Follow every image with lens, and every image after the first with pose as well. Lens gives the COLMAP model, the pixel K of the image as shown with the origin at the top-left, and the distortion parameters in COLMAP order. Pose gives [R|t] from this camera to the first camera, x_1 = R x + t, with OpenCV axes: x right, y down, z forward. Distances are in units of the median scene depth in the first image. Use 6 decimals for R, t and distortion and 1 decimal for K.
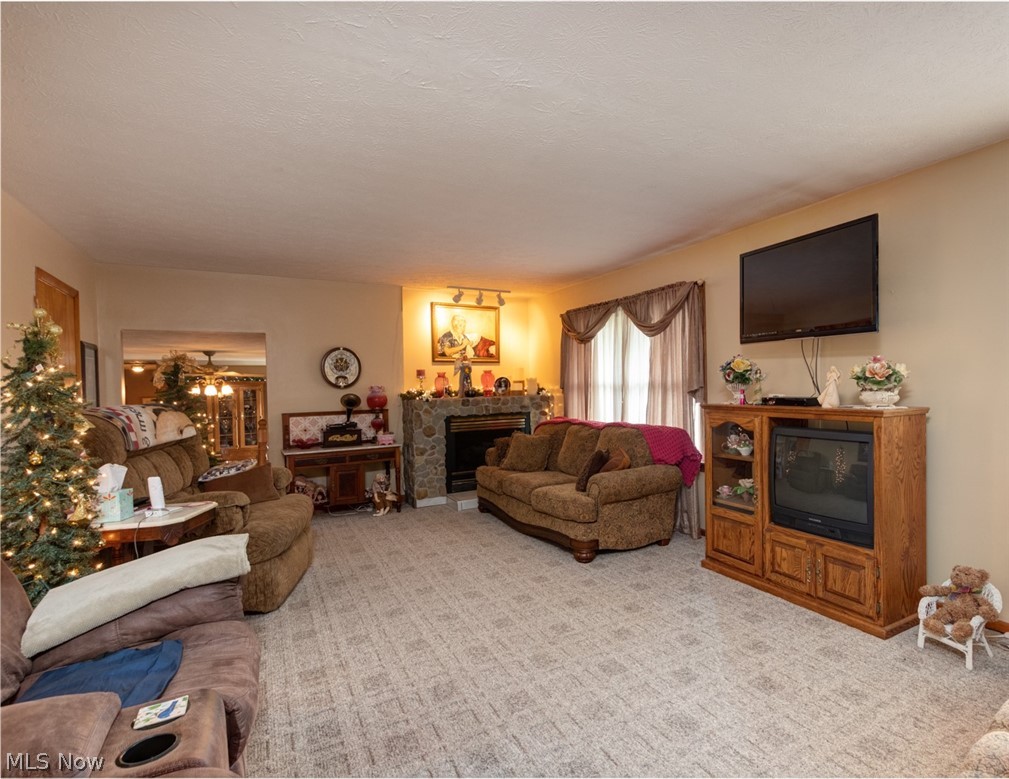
lens RADIAL K [[454.9, 0, 504.5], [0, 454.9, 389.5], [0, 0, 1]] dist [-0.000371, 0.000000]
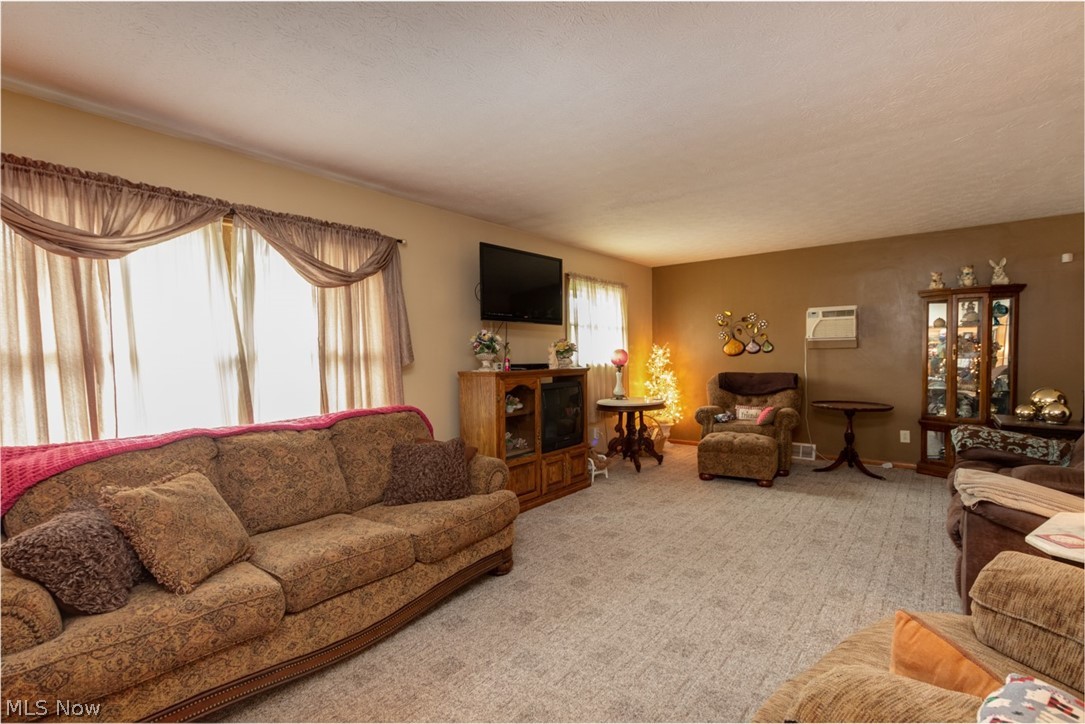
lens RADIAL K [[536.2, 0, 542.5], [0, 536.2, 362.0], [0, 0, 1]] dist [0.000018, 0.000050]
pose [[-0.418540, 0.013749, 0.908094, -0.705293], [0.029339, 0.999568, -0.001611, 0.013048], [-0.907725, 0.025968, -0.418762, 1.302660]]
